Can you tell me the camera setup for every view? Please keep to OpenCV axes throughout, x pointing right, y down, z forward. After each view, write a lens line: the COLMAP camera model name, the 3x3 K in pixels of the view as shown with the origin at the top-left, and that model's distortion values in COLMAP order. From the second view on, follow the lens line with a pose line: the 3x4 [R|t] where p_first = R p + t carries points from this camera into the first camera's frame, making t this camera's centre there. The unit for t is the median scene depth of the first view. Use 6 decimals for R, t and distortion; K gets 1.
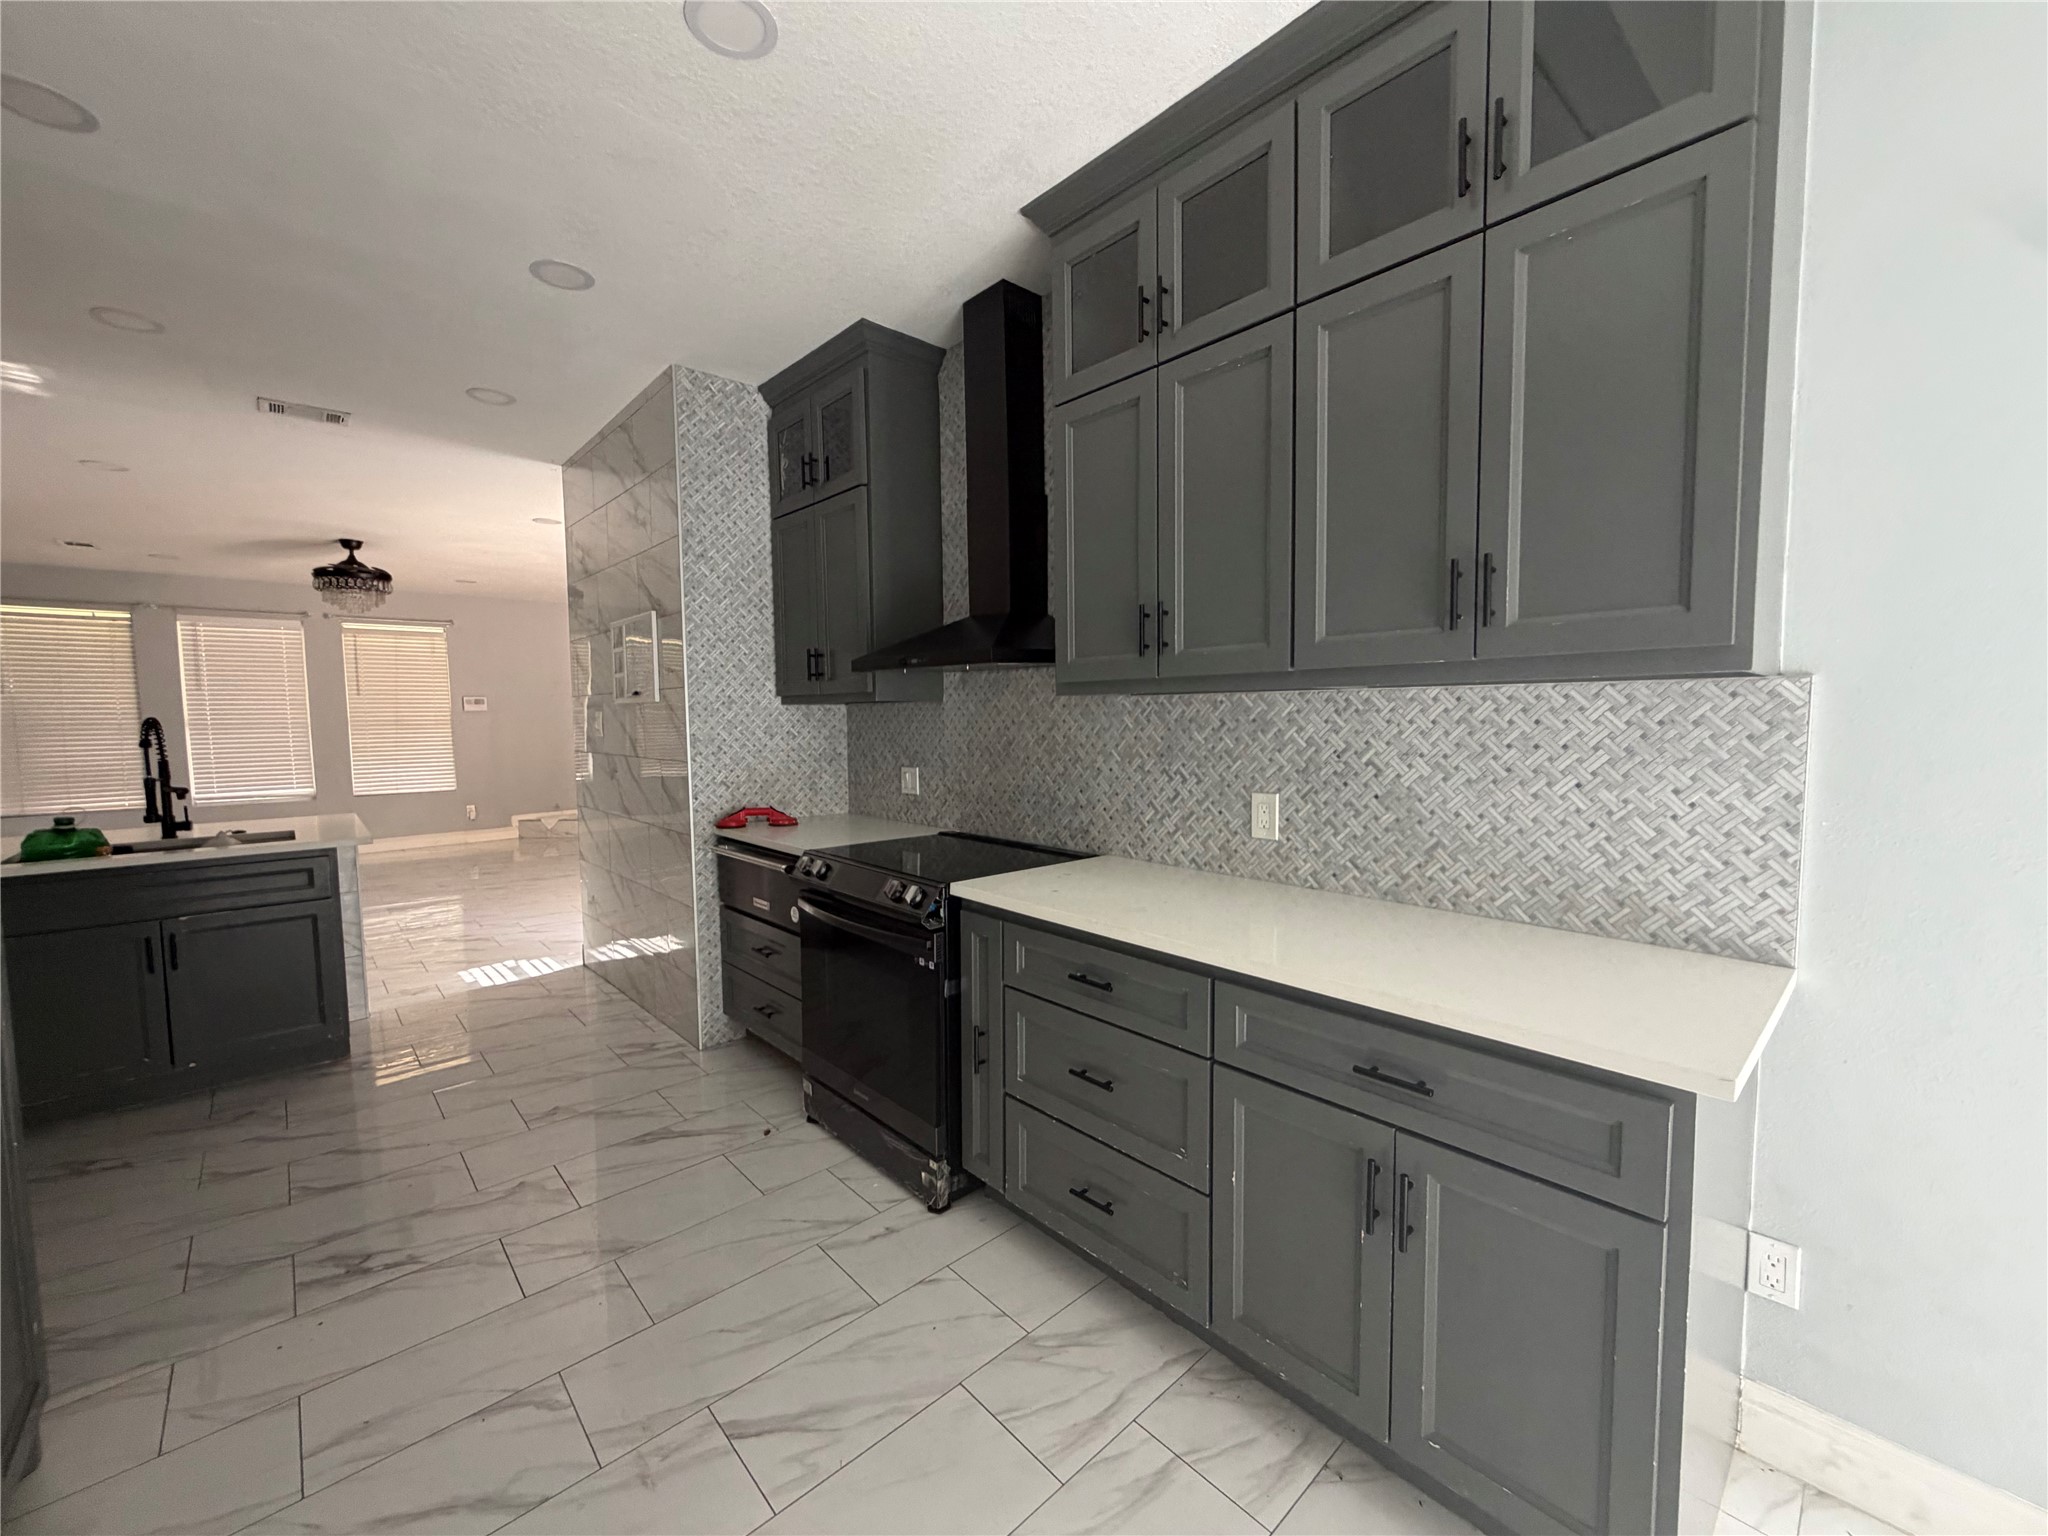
lens RADIAL K [[821.8, 0, 1027.8], [0, 821.8, 766.8], [0, 0, 1]] dist [0.001723, 0.000080]
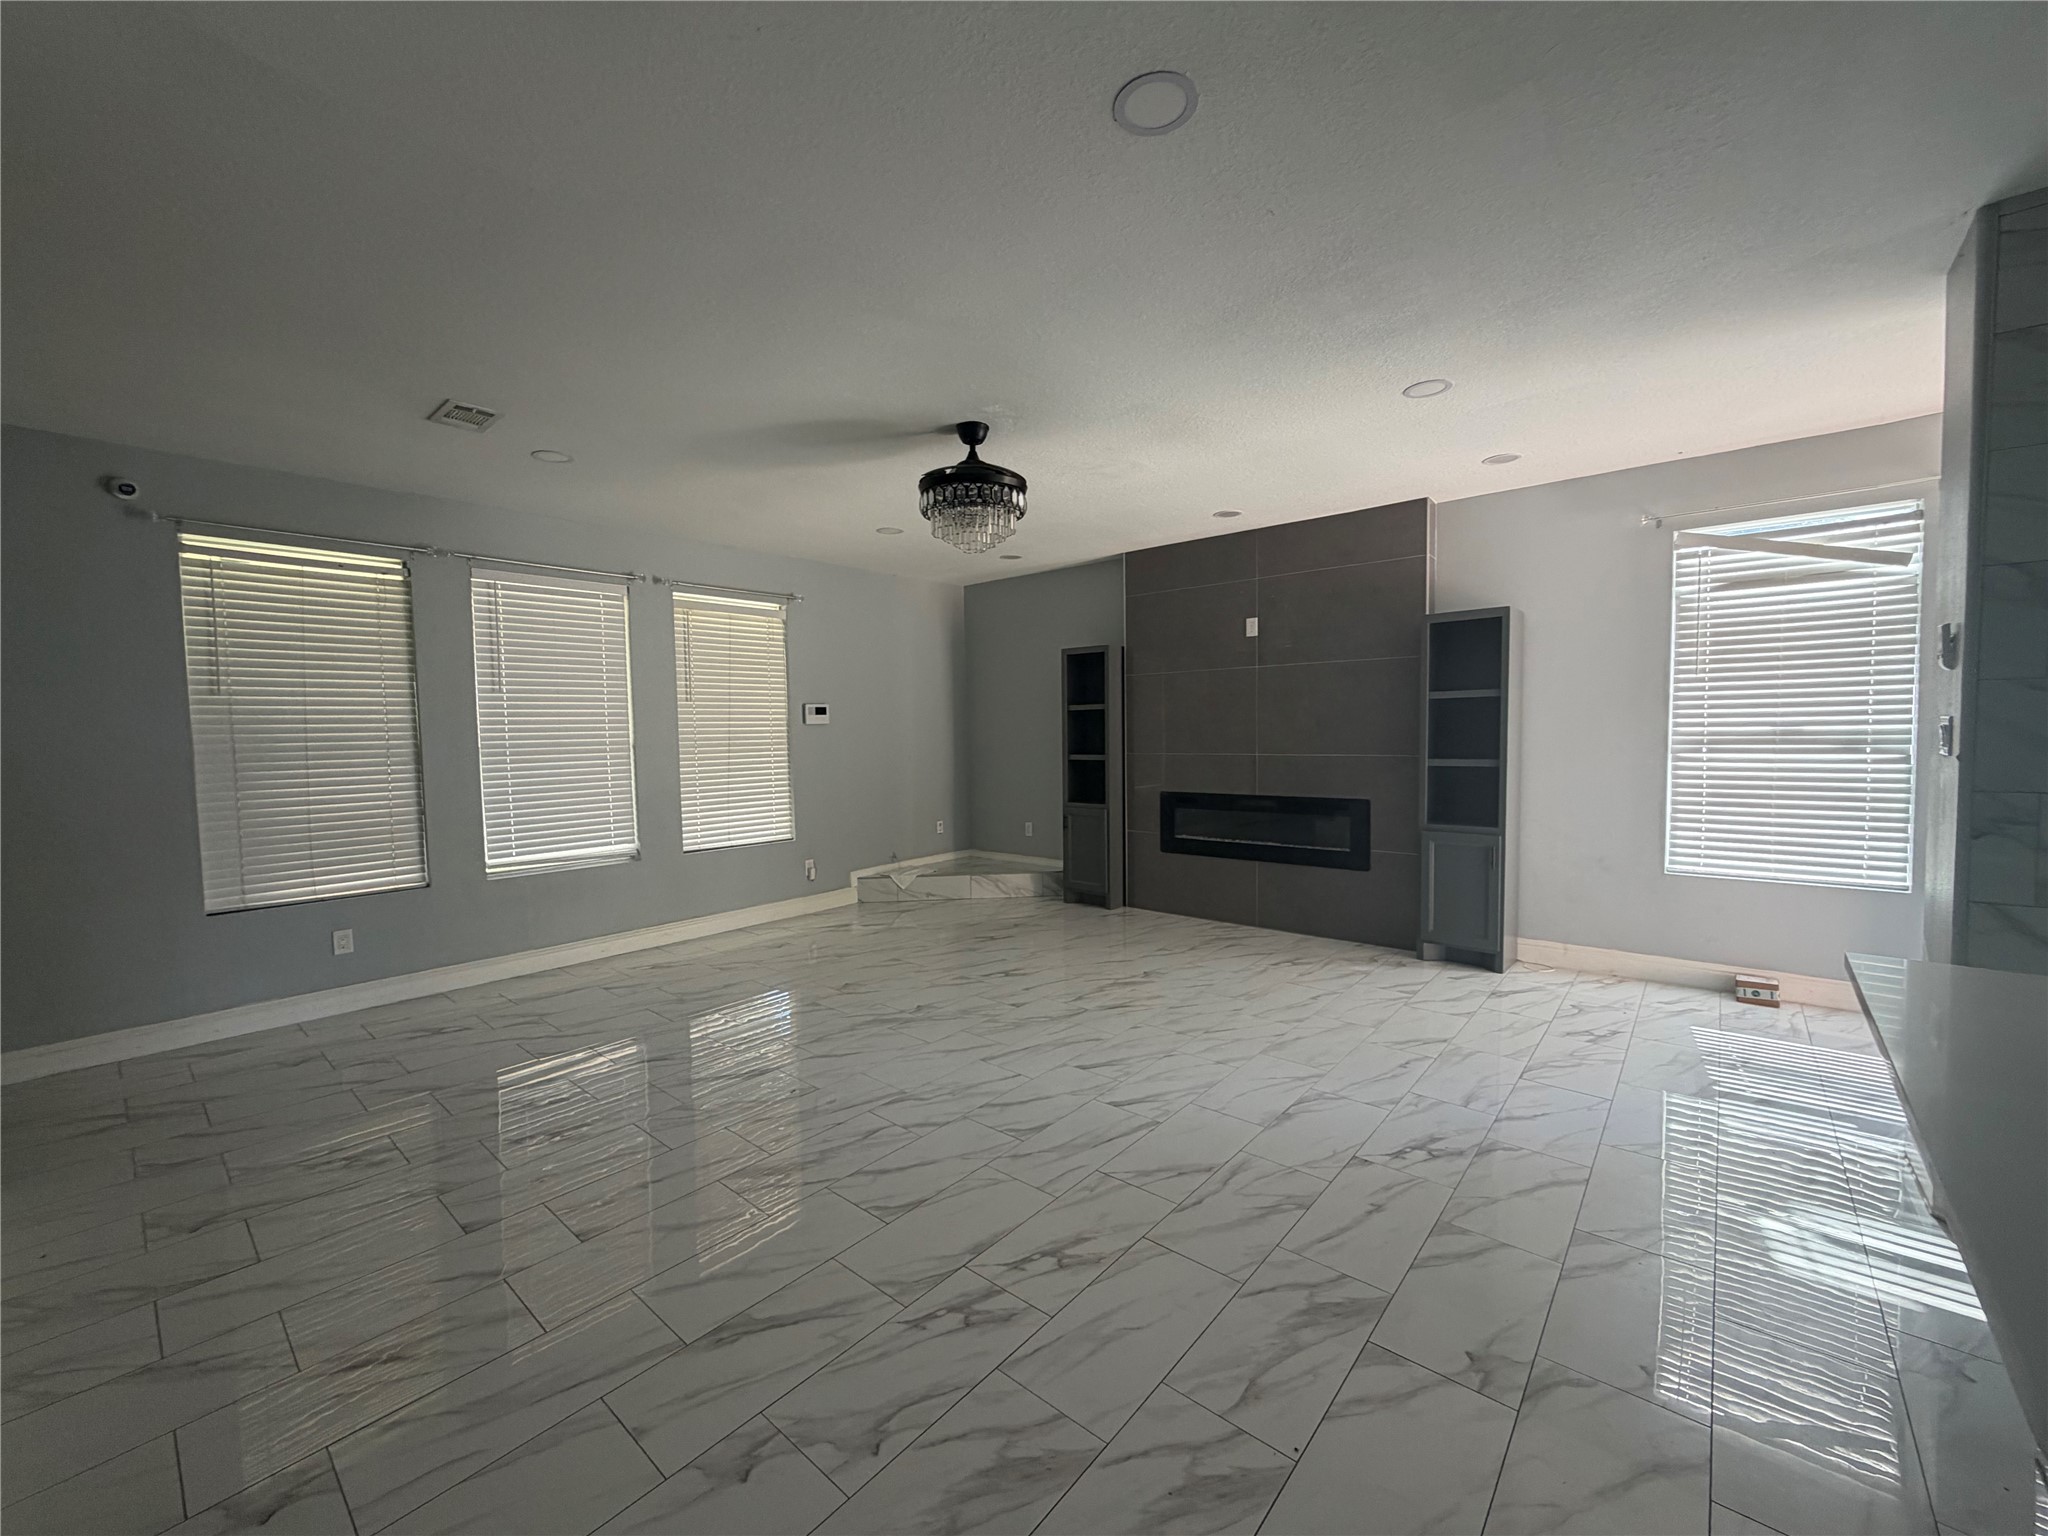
lens RADIAL K [[821.8, 0, 1020.8], [0, 821.8, 772.3], [0, 0, 1]] dist [0.001723, 0.000080]
pose [[0.993015, -0.011315, 0.117445, -0.630439], [0.012754, 0.999853, -0.011502, -0.018358], [-0.117298, 0.012920, 0.993013, 0.311364]]
